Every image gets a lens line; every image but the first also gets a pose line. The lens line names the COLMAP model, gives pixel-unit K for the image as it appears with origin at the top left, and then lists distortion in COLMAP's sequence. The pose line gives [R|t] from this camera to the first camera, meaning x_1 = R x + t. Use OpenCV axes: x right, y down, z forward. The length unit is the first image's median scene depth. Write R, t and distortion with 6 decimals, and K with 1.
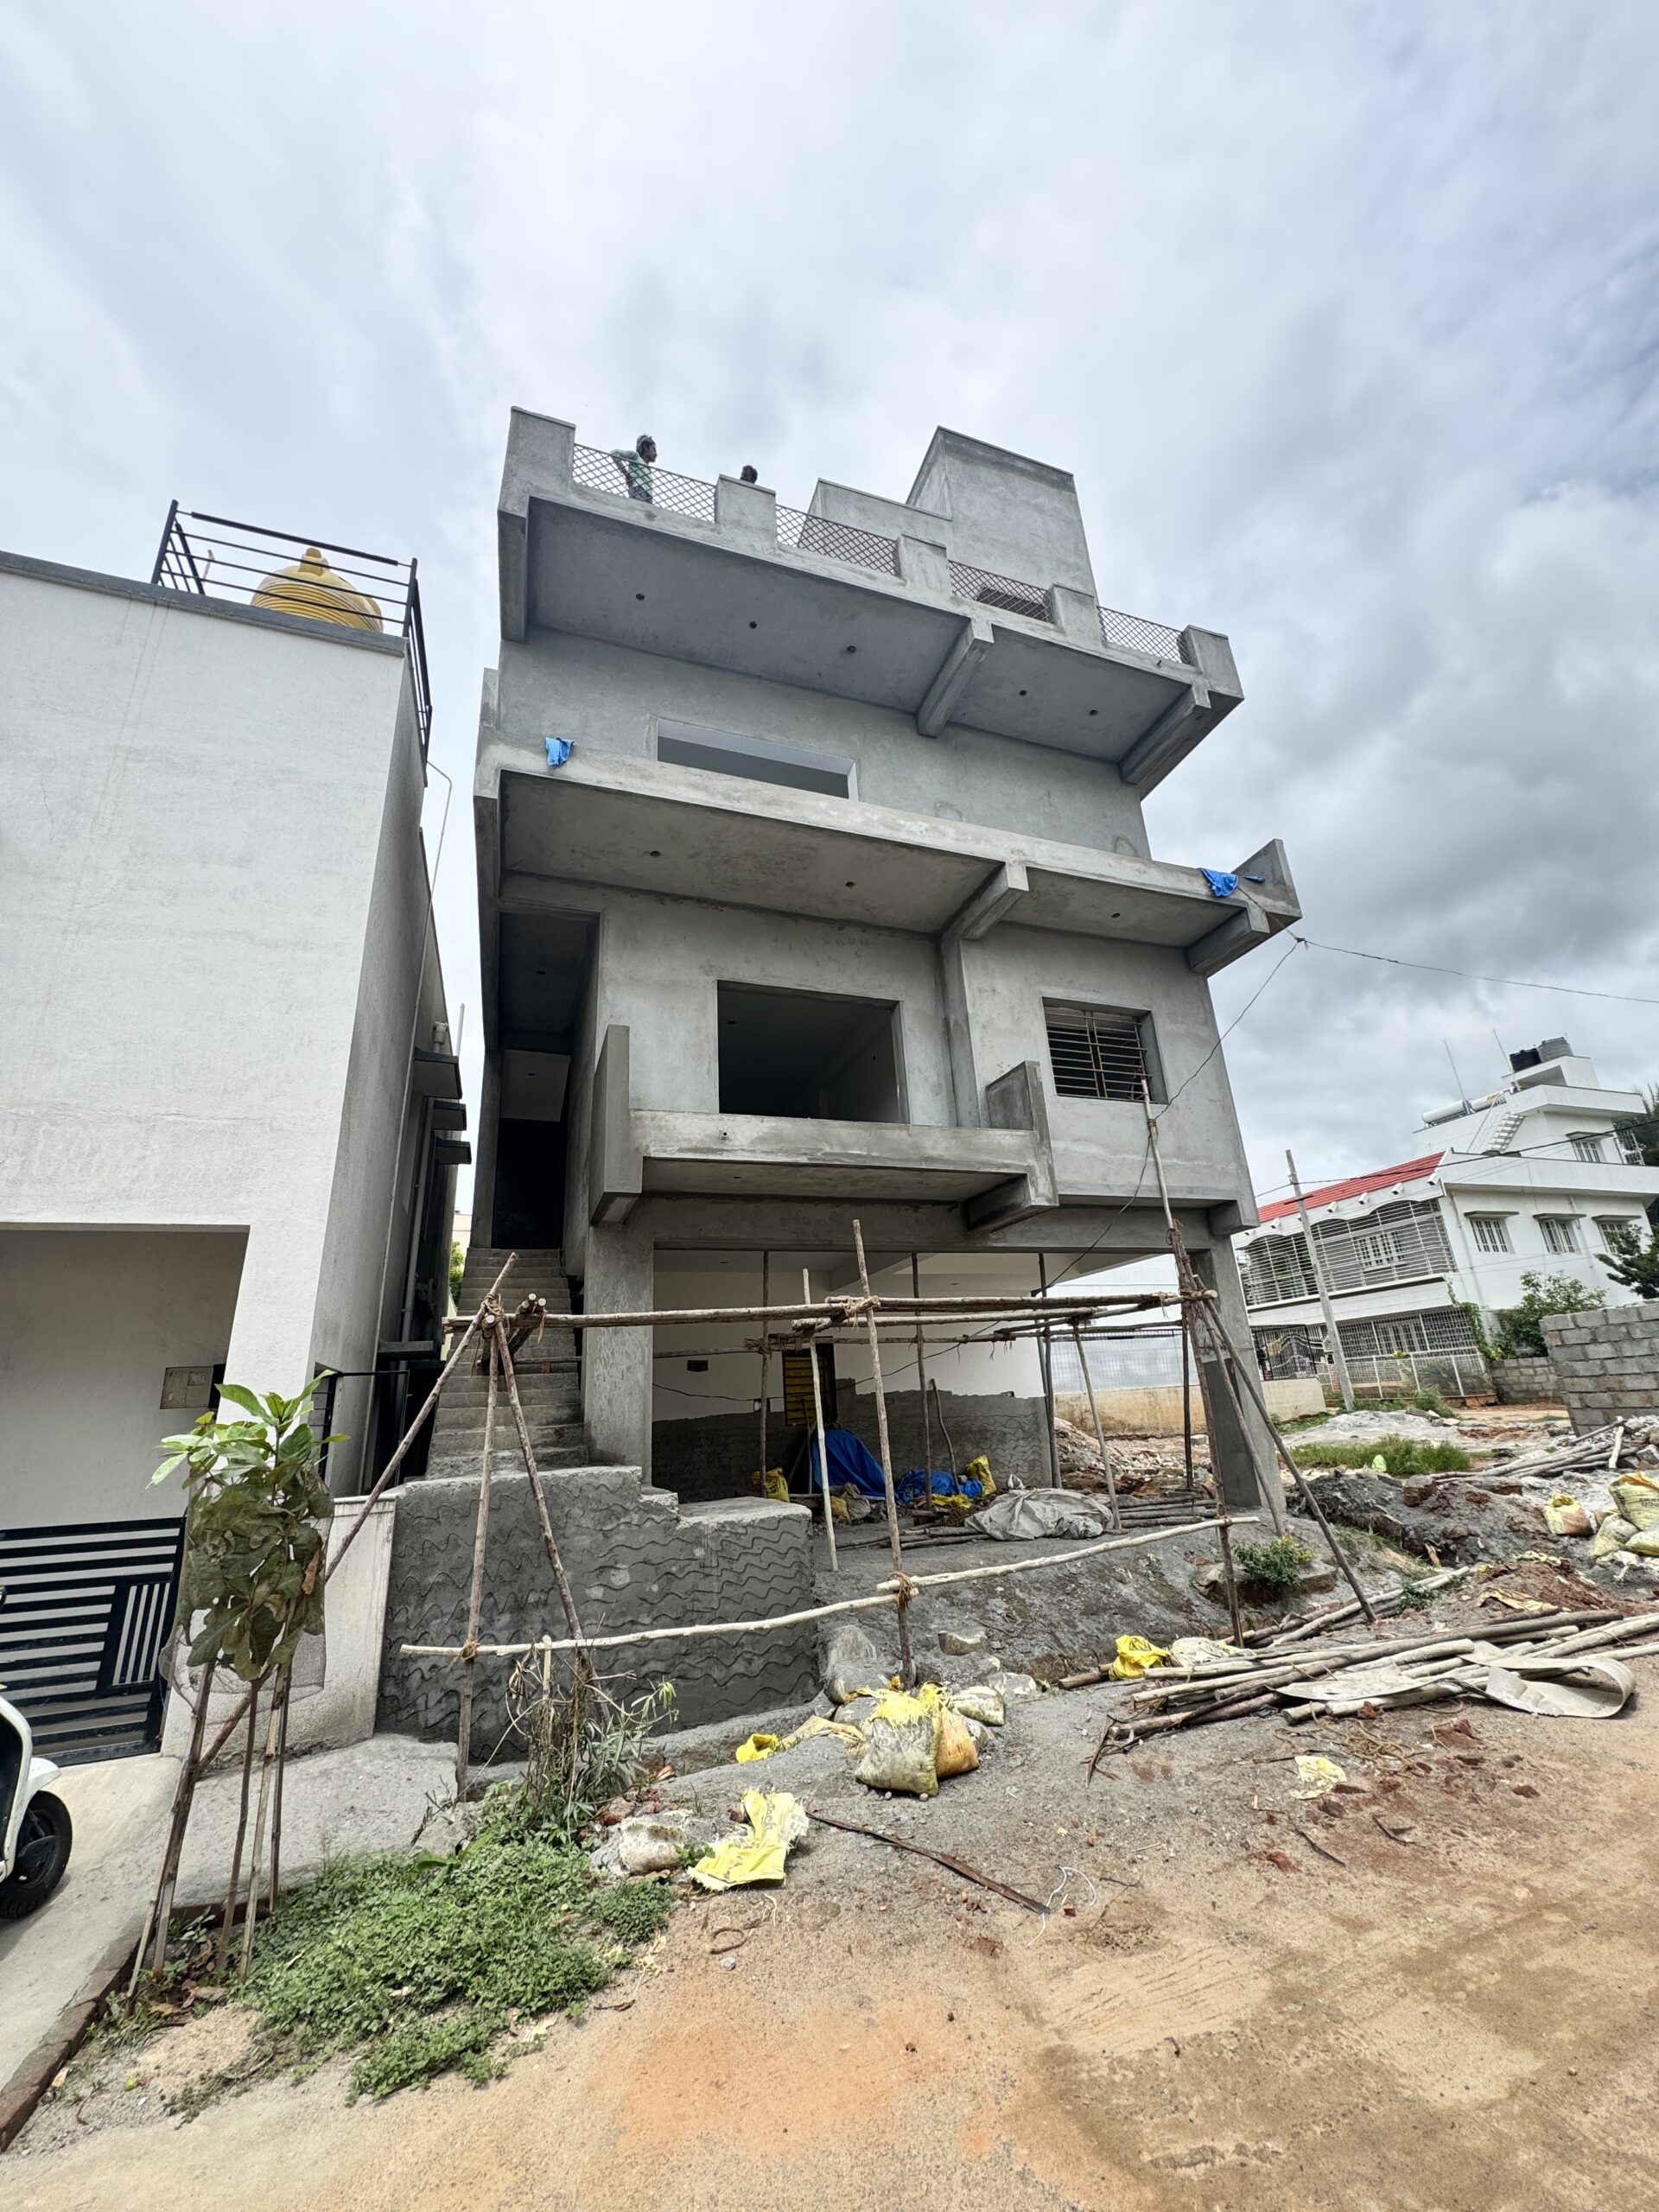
lens RADIAL K [[877.0, 0, 829.5], [0, 877.0, 1106.0], [0, 0, 1]] dist [-0.003386, 0.000516]
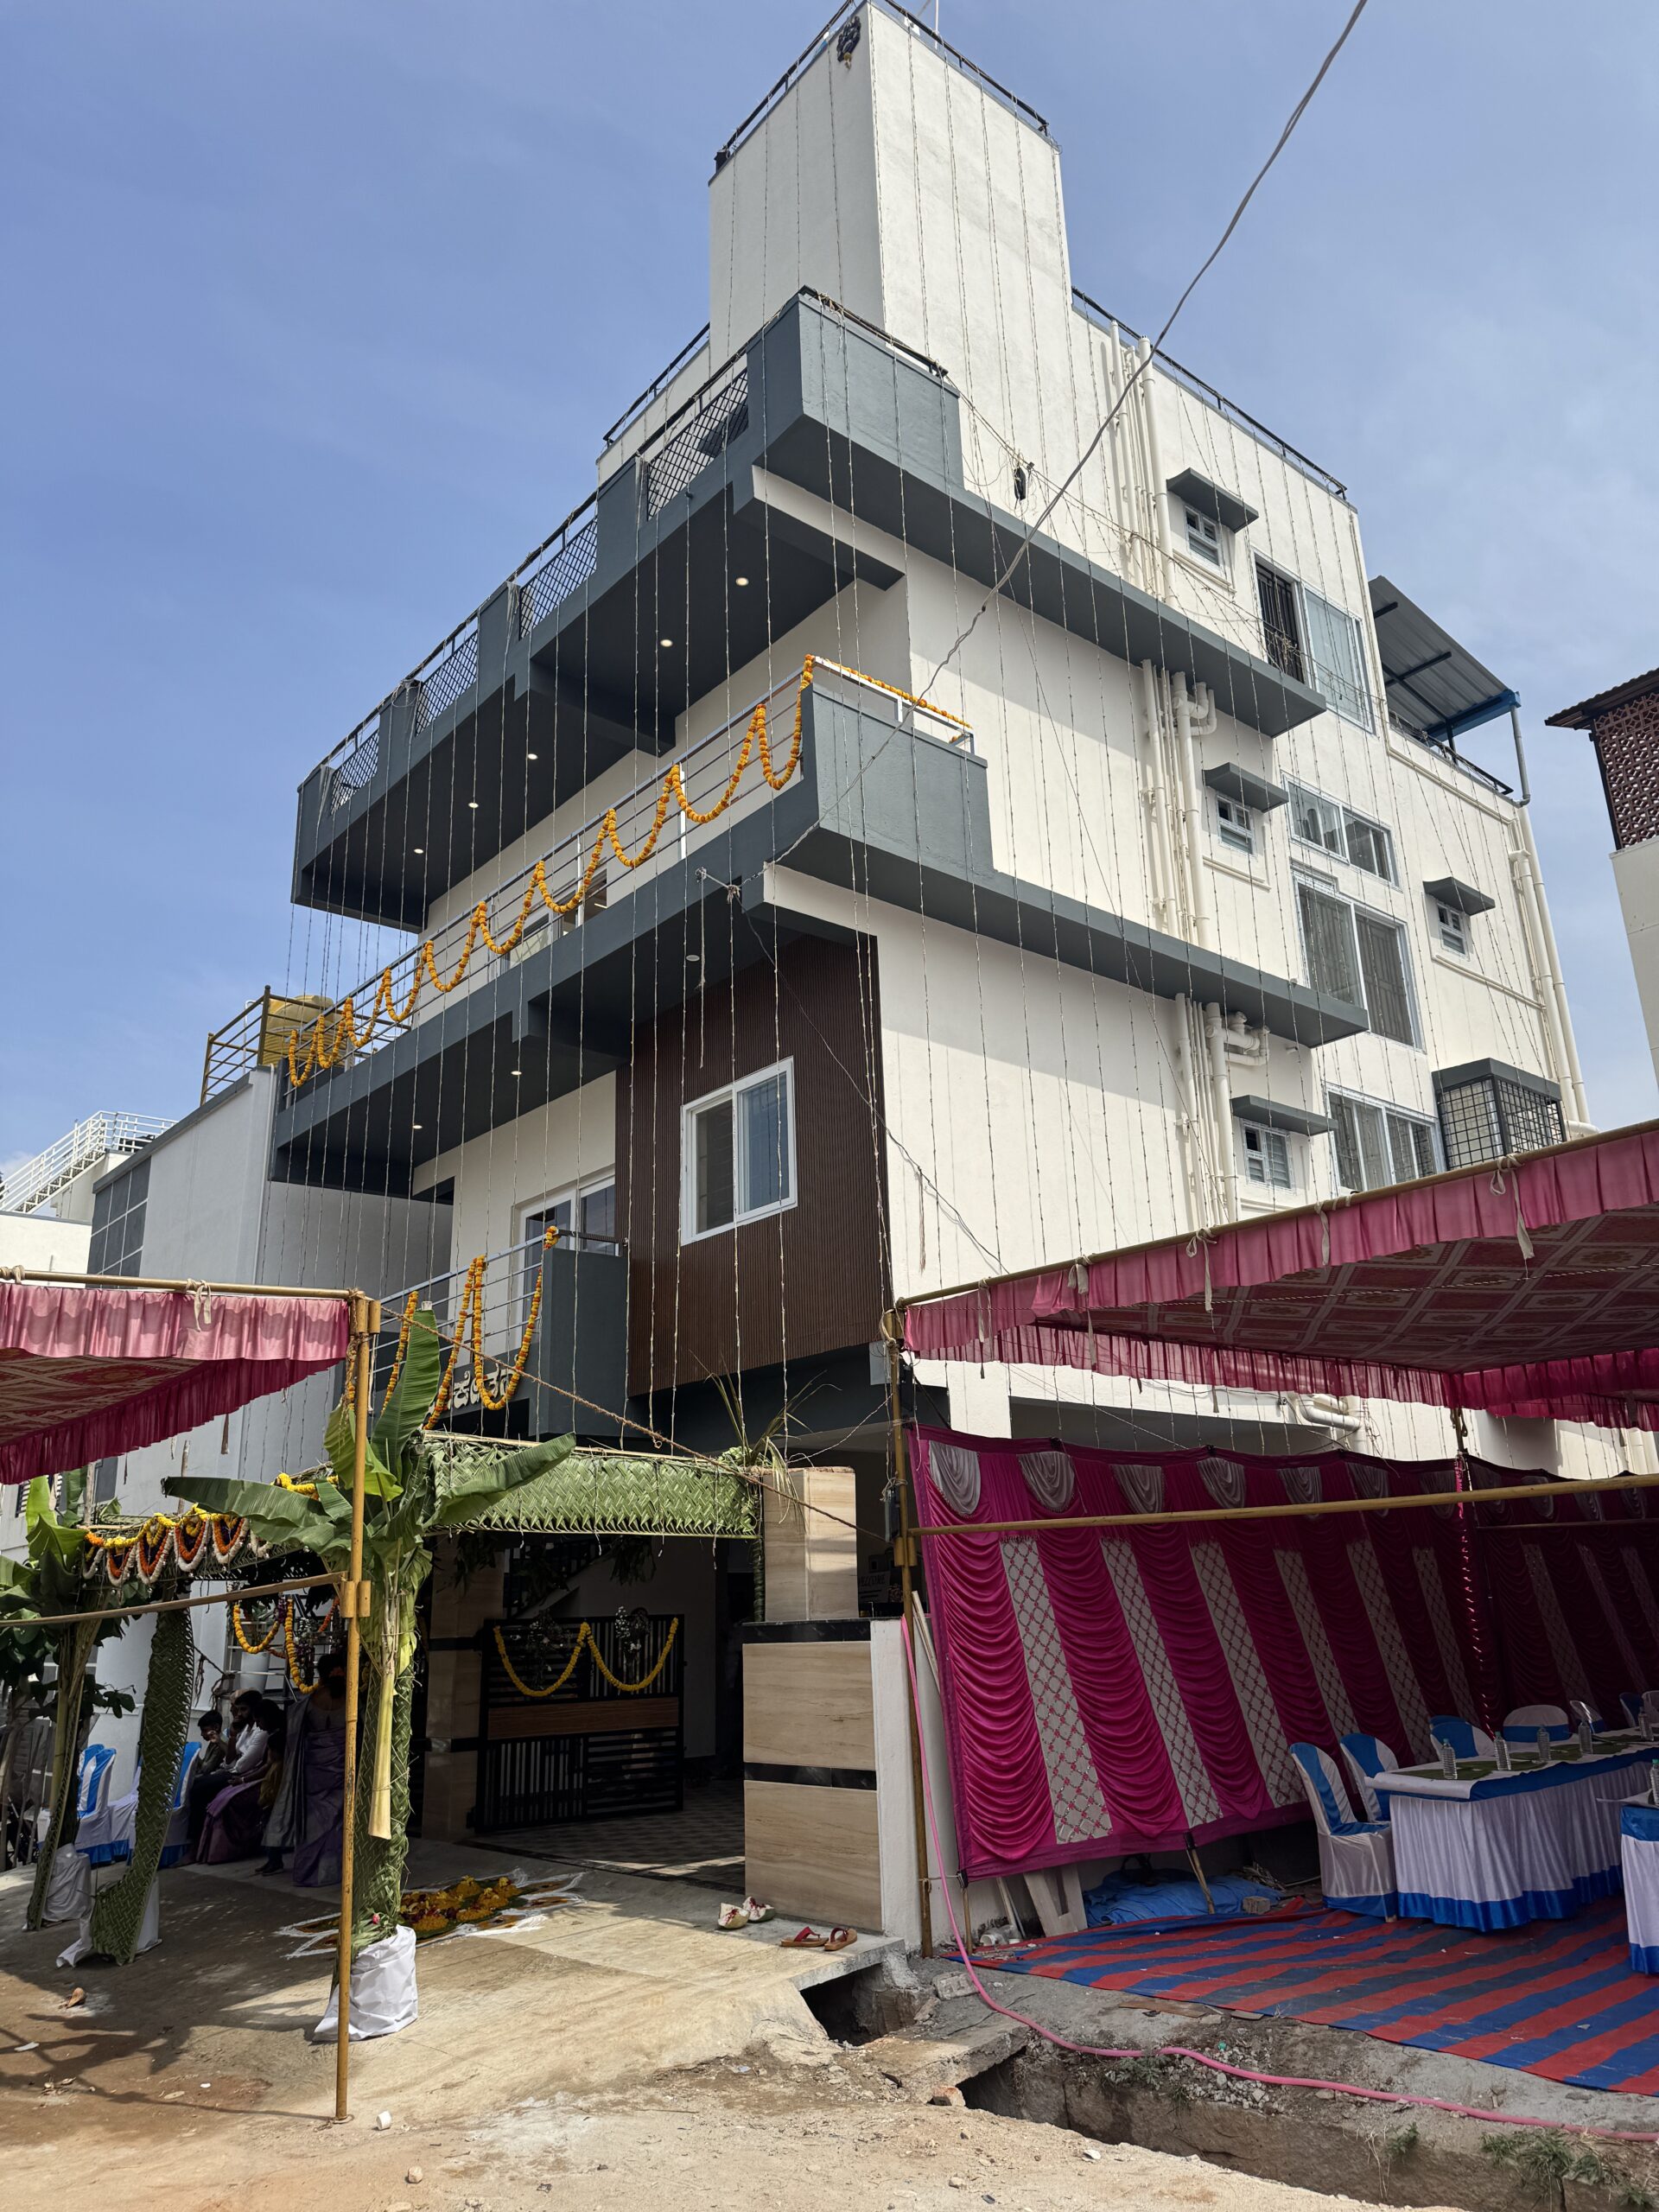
lens RADIAL K [[1563.2, 0, 838.6], [0, 1563.2, 1109.8], [0, 0, 1]] dist [0.021599, -0.039116]
pose [[0.356403, -0.242499, -0.902315, 1.912931], [0.328034, 0.936732, -0.122179, 0.105743], [0.874855, -0.252444, 0.413401, 0.758840]]
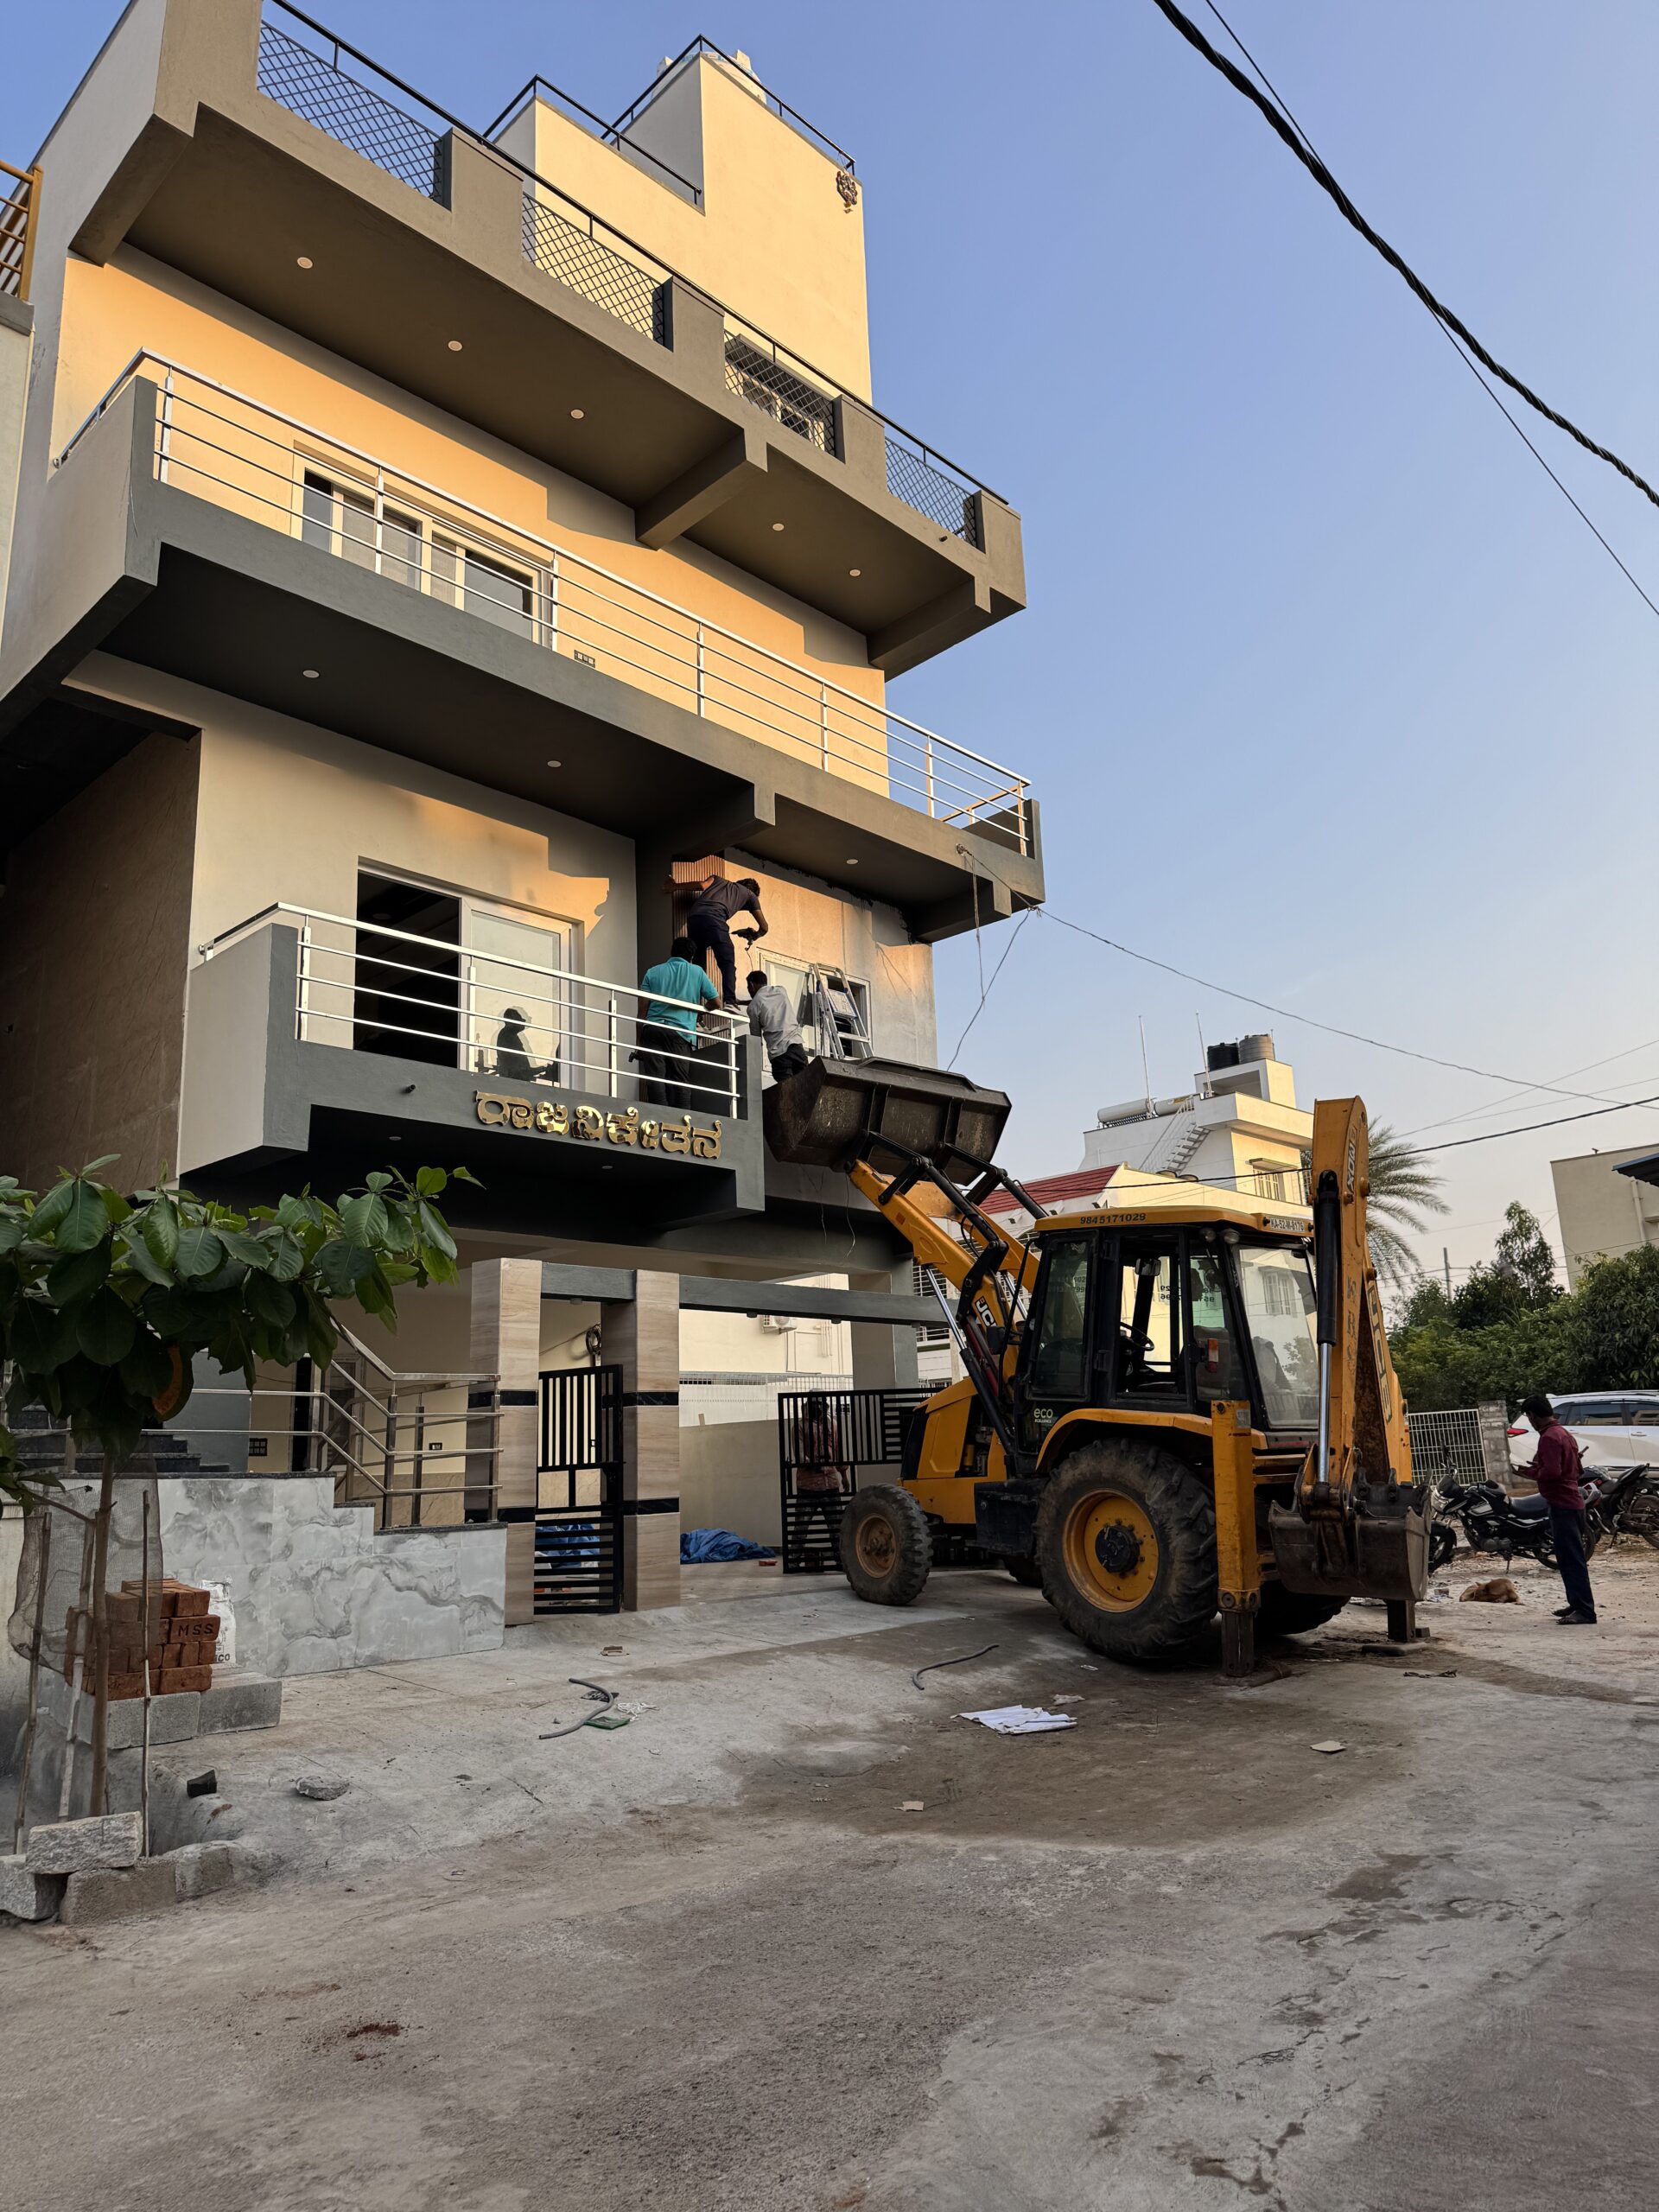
lens RADIAL K [[1563.2, 0, 838.6], [0, 1563.2, 1109.8], [0, 0, 1]] dist [0.021599, -0.039116]
pose [[0.895478, 0.122540, 0.427905, -0.365201], [-0.155957, 0.986793, 0.043781, -0.068852], [-0.416889, -0.105940, 0.902763, -0.419971]]
